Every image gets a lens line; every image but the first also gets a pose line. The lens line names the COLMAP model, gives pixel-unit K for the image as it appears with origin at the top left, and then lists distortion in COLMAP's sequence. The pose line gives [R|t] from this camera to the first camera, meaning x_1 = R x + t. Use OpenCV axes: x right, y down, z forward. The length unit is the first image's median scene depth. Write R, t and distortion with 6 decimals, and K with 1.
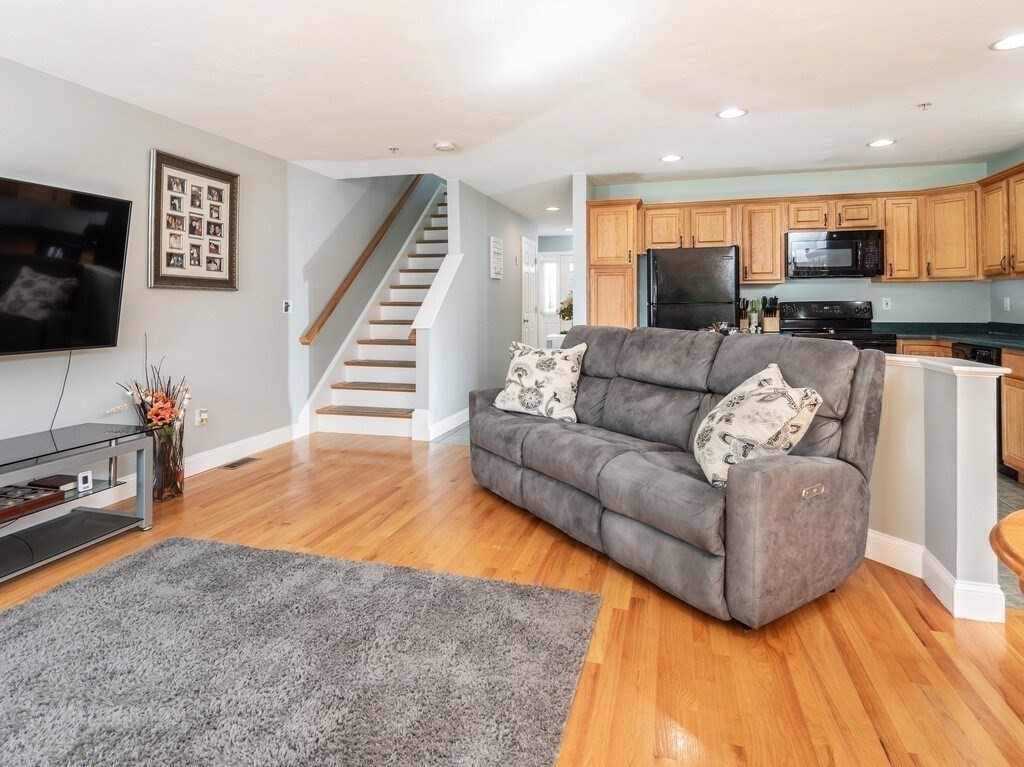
lens RADIAL K [[593.2, 0, 511.4], [0, 593.2, 303.3], [0, 0, 1]] dist [0.034555, -0.015654]
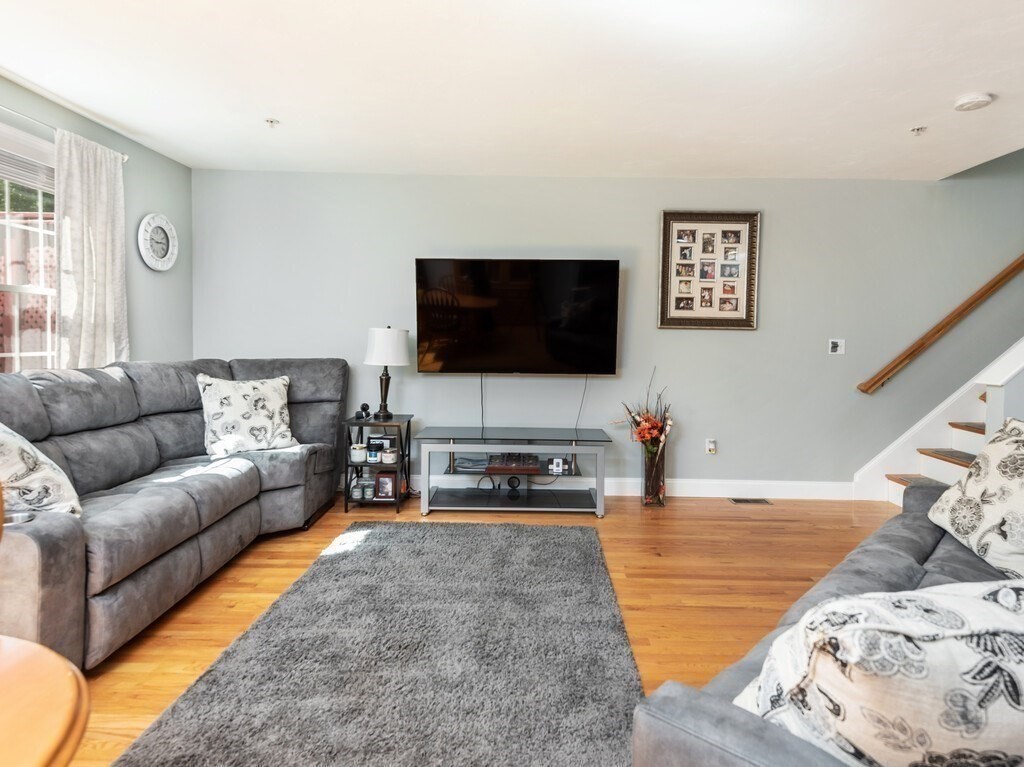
lens RADIAL K [[593.2, 0, 525.7], [0, 593.2, 355.4], [0, 0, 1]] dist [0.034555, -0.015654]
pose [[0.261910, 0.040702, -0.964234, 0.434260], [-0.007631, 0.999166, 0.040104, -0.015372], [0.965062, -0.003146, 0.262002, 0.393524]]
